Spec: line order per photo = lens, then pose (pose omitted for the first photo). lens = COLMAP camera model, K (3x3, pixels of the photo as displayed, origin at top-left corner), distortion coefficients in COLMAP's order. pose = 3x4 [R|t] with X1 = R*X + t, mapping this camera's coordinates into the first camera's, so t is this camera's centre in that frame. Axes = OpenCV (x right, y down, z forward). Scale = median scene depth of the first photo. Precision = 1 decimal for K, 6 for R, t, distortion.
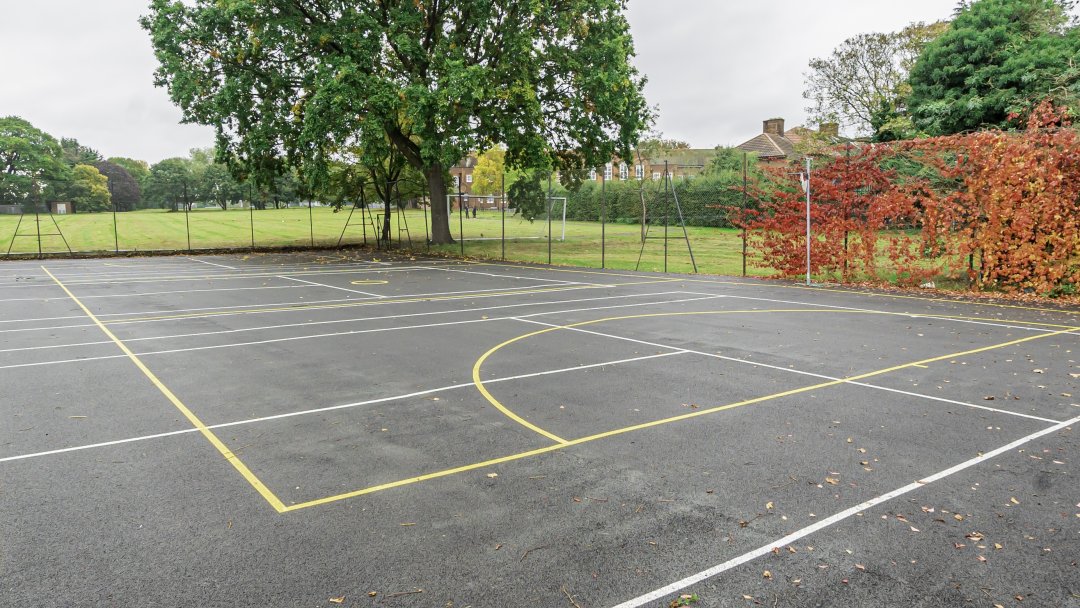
lens RADIAL K [[751.3, 0, 538.8], [0, 751.3, 306.5], [0, 0, 1]] dist [-0.004125, -0.000310]
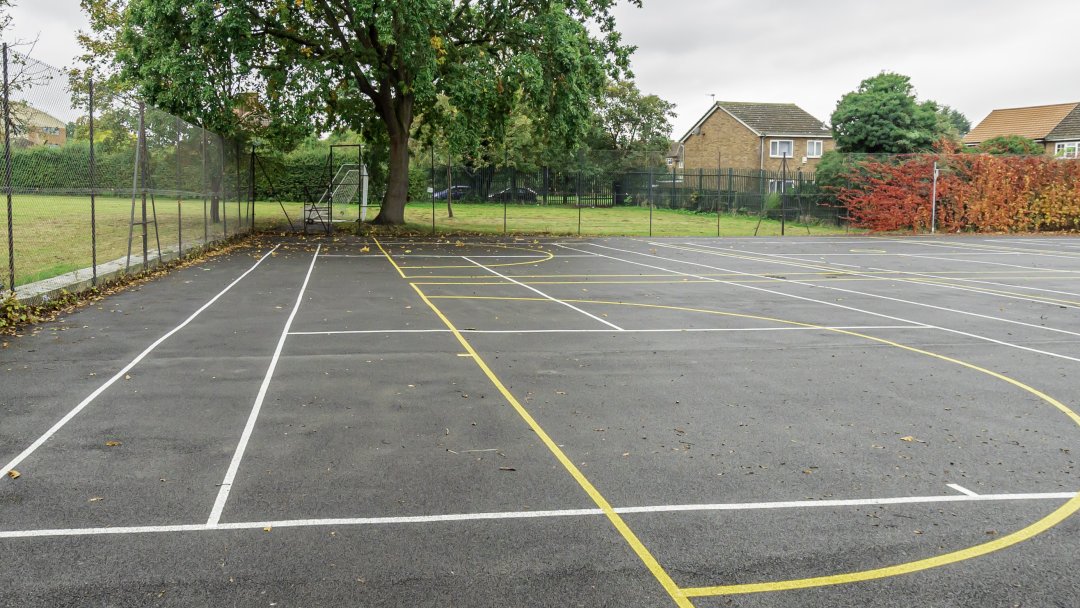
lens RADIAL K [[790.8, 0, 424.8], [0, 790.8, 263.4], [0, 0, 1]] dist [-0.006678, 0.000169]
pose [[0.496335, -0.064792, 0.865710, -0.909803], [0.097119, 0.995095, 0.018795, -0.057205], [-0.862682, 0.074748, 0.500193, 0.575891]]
